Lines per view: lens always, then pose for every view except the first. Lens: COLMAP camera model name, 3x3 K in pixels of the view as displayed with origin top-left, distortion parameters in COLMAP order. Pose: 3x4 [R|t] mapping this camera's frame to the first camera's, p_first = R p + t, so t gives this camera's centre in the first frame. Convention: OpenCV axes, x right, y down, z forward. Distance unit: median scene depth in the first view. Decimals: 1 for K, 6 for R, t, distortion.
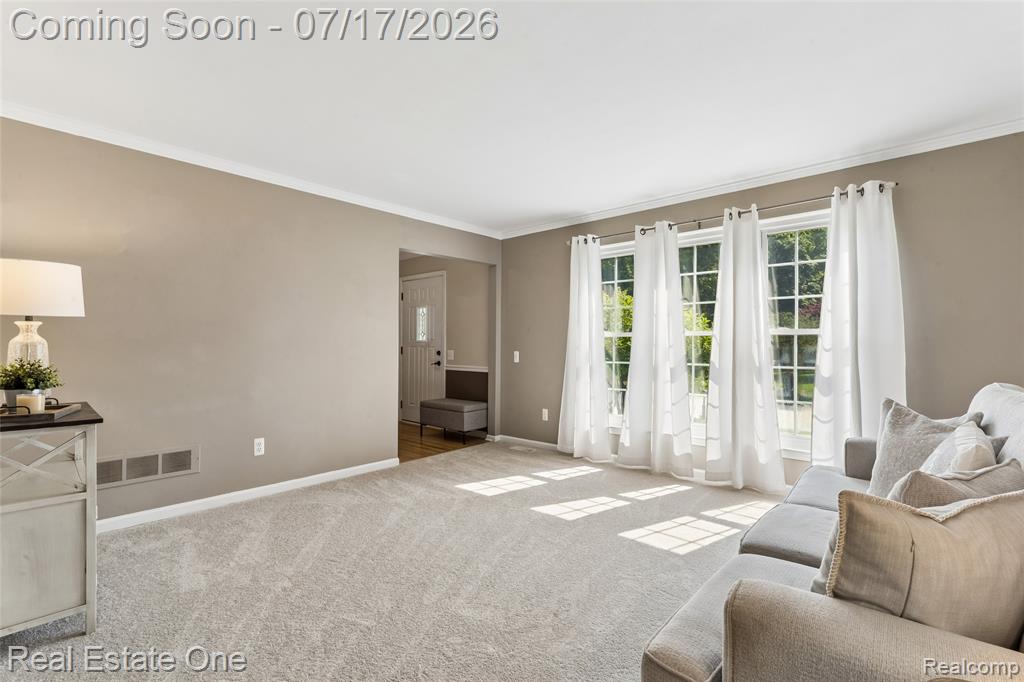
lens RADIAL K [[470.0, 0, 519.9], [0, 470.0, 344.8], [0, 0, 1]] dist [-0.000782, 0.002300]
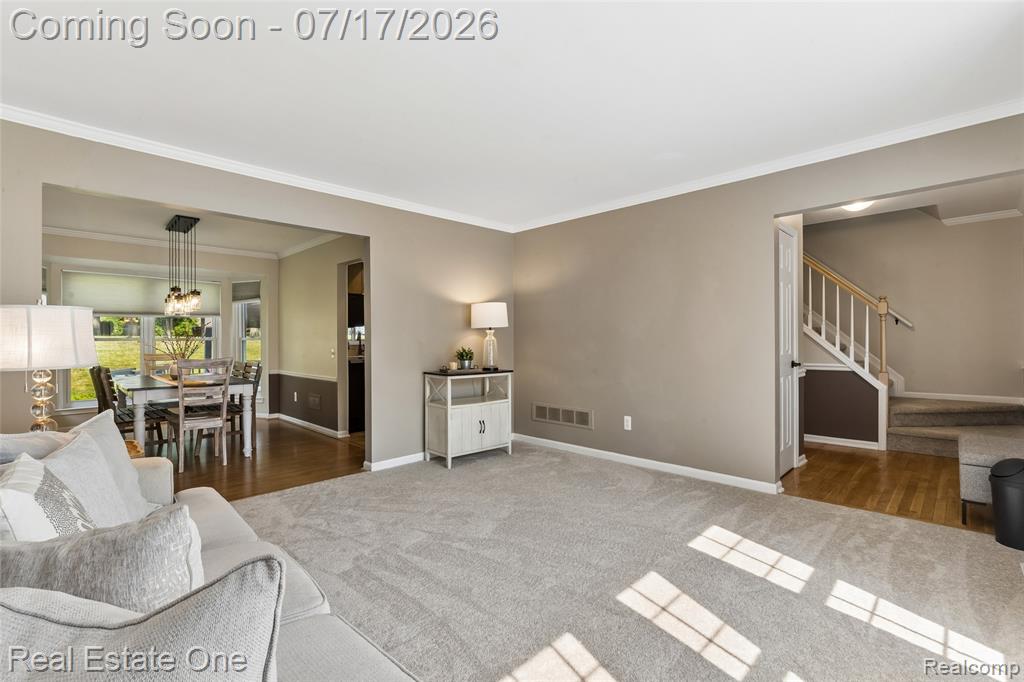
lens RADIAL K [[470.0, 0, 512.6], [0, 470.0, 342.9], [0, 0, 1]] dist [-0.000782, 0.002300]
pose [[-0.074150, 0.004504, -0.997237, 0.705227], [0.004223, 0.999982, 0.004202, 0.000039], [0.997238, -0.003900, -0.074167, 0.800960]]
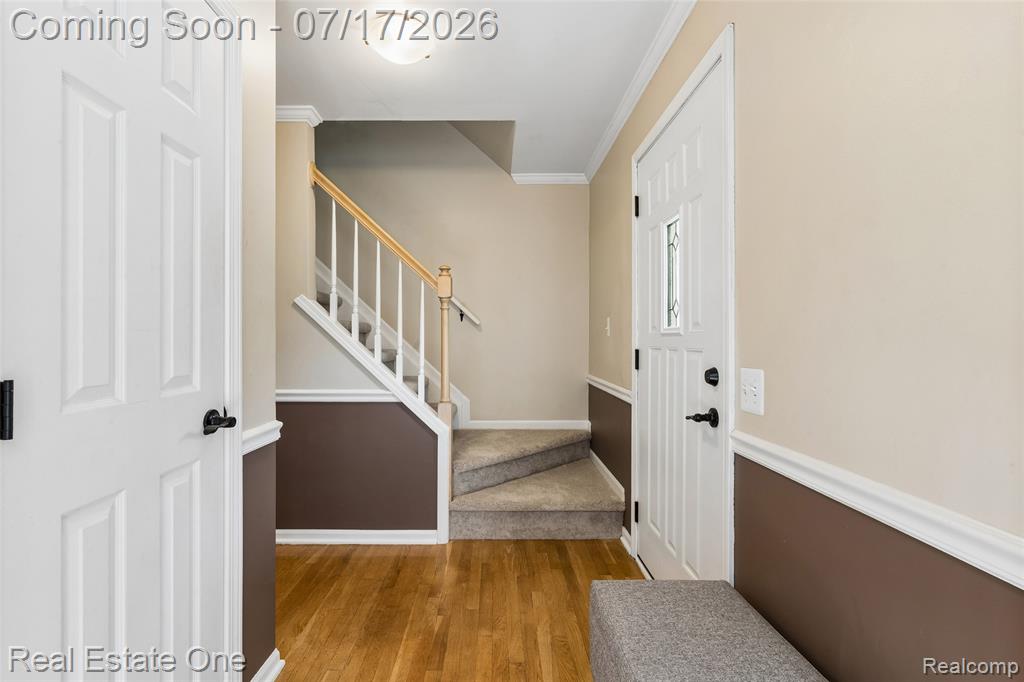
lens RADIAL K [[470.0, 0, 506.3], [0, 470.0, 344.5], [0, 0, 1]] dist [-0.000782, 0.002300]
pose [[0.659450, 0.002840, -0.751743, -0.104811], [-0.003287, 0.999994, 0.000895, 0.001358], [0.751741, 0.001881, 0.659455, 1.350175]]
